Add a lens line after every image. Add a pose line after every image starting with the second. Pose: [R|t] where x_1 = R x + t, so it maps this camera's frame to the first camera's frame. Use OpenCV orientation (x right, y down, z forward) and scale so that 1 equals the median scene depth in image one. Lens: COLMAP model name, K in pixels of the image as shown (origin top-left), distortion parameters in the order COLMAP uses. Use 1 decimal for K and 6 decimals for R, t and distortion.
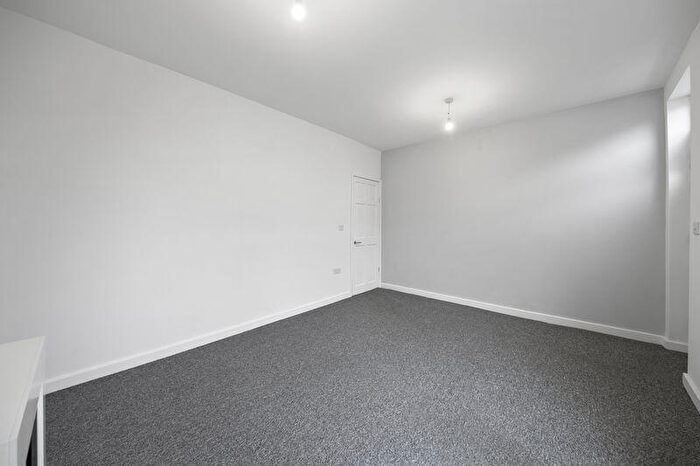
lens RADIAL K [[252.9, 0, 351.0], [0, 252.9, 227.8], [0, 0, 1]] dist [0.000391, 0.000029]
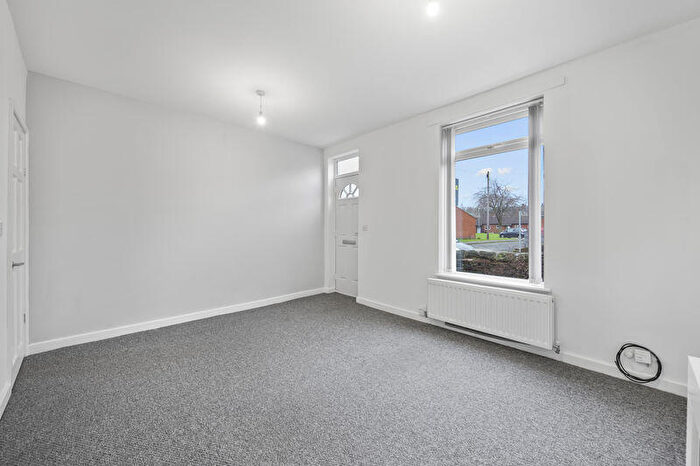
lens RADIAL K [[272.4, 0, 361.1], [0, 272.4, 228.4], [0, 0, 1]] dist [-0.000314, -0.000043]
pose [[0.048631, -0.006654, 0.998795, -0.613615], [0.008371, 0.999945, 0.006254, -0.000999], [-0.998782, 0.008057, 0.048684, 0.574774]]
